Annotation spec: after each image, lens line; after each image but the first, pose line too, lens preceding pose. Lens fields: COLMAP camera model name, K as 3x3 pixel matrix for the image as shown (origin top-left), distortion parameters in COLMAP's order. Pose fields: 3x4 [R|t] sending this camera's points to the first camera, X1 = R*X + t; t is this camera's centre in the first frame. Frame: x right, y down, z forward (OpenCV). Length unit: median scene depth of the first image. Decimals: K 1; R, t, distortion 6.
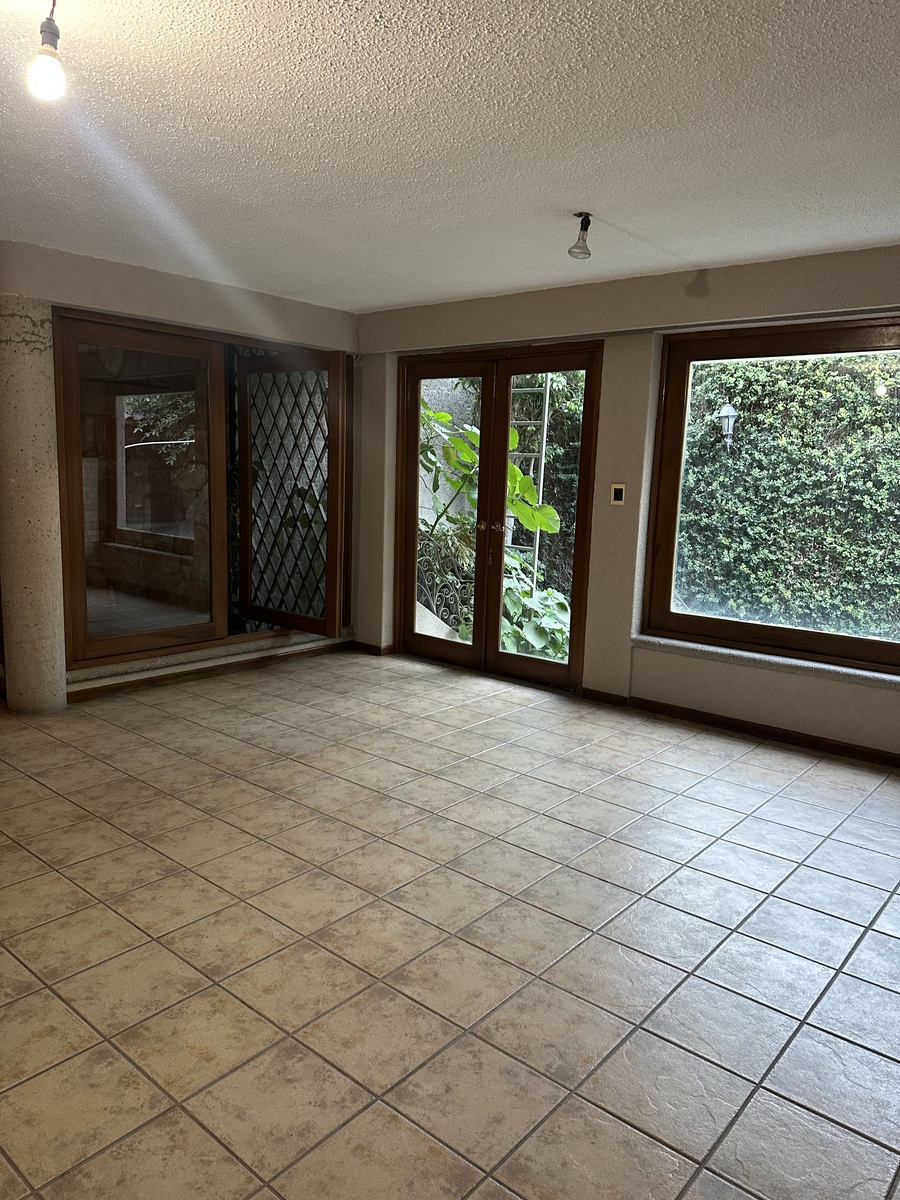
lens RADIAL K [[842.5, 0, 451.7], [0, 842.5, 593.1], [0, 0, 1]] dist [0.133179, -0.220807]
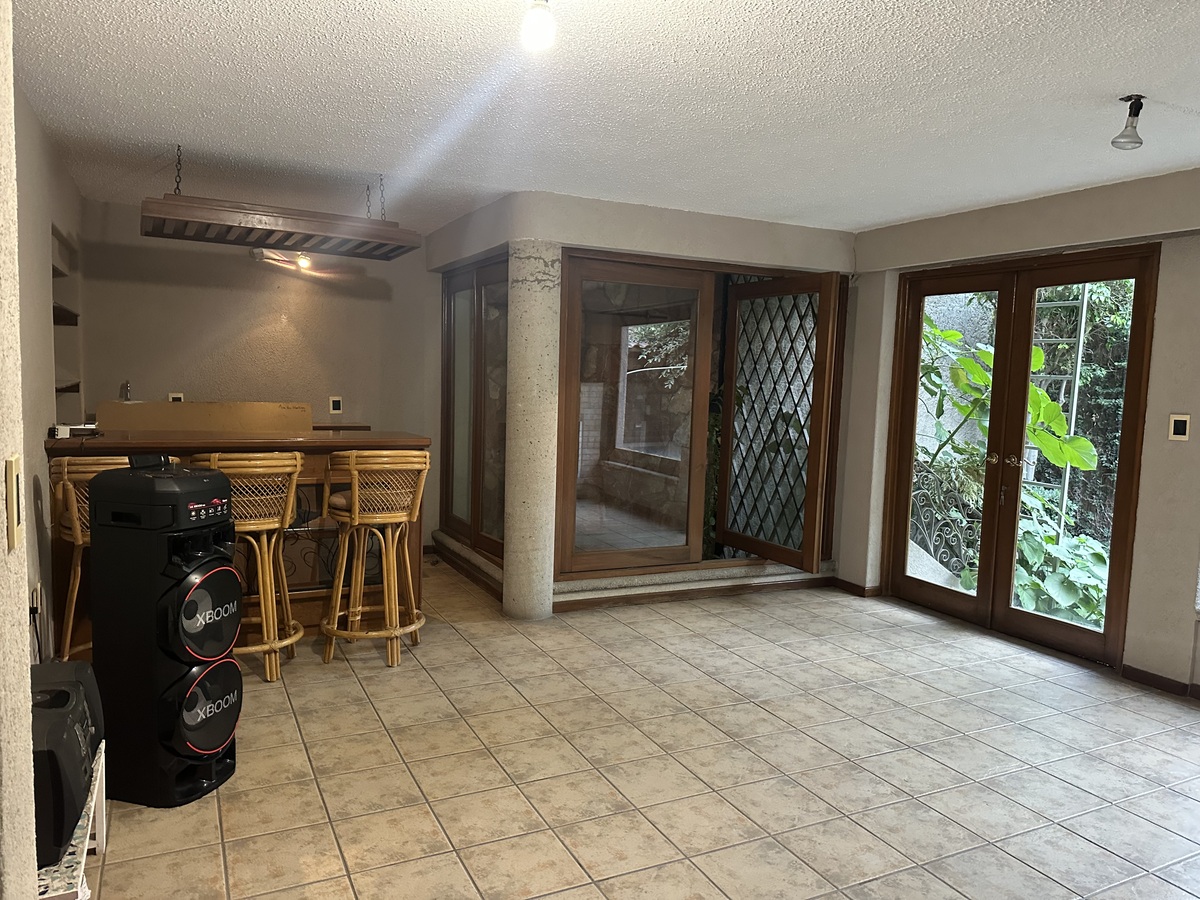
lens RADIAL K [[843.3, 0, 600.0], [0, 843.3, 450.0], [0, 0, 1]] dist [0.130762, -0.211823]
pose [[0.919985, 0.031992, -0.390647, 0.009206], [-0.061361, 0.996130, -0.062928, -0.008856], [0.387122, 0.081863, 0.918387, 0.035579]]
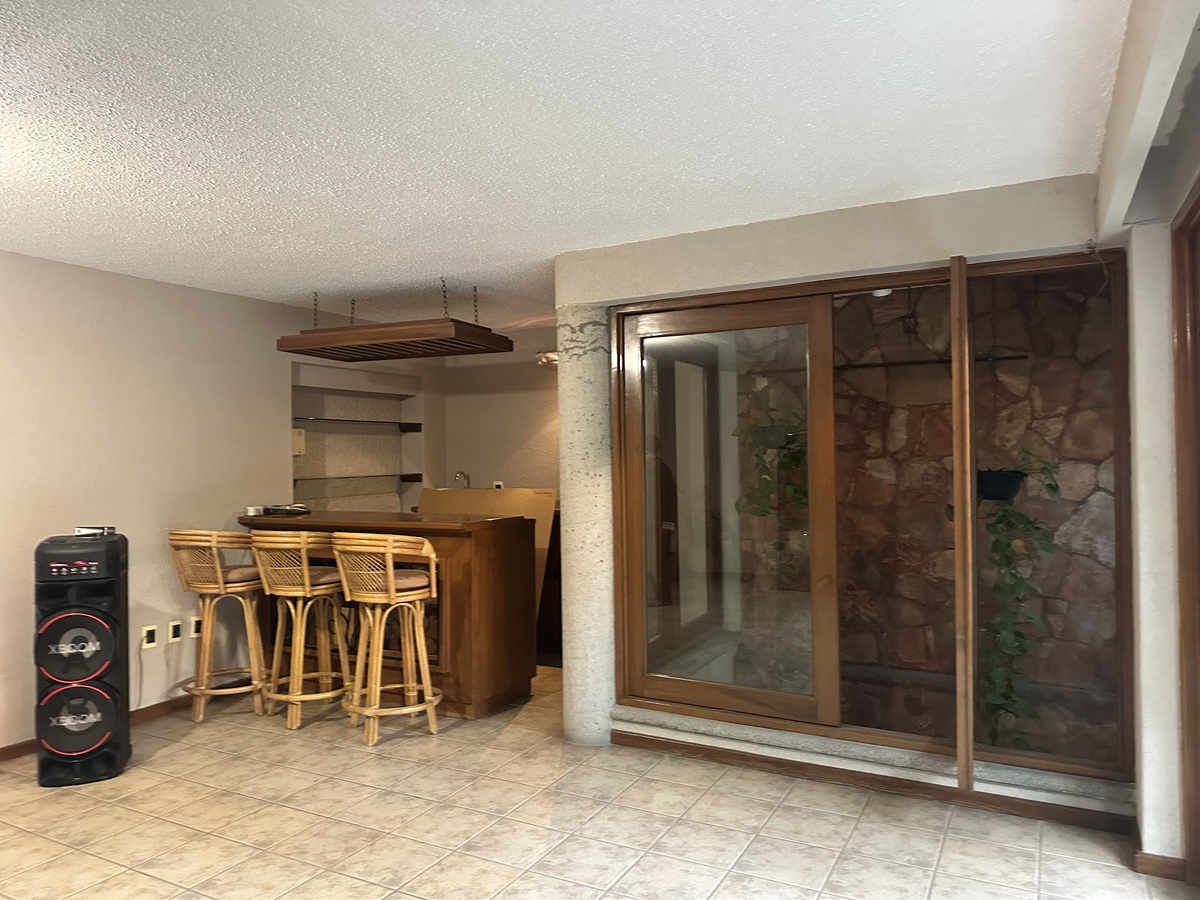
lens RADIAL K [[838.2, 0, 567.7], [0, 838.2, 435.1], [0, 0, 1]] dist [0.049122, -0.060058]
pose [[0.200009, -0.056371, -0.978171, 0.351521], [-0.125756, 0.988609, -0.082686, -0.091559], [0.971690, 0.139548, 0.190642, 0.658578]]
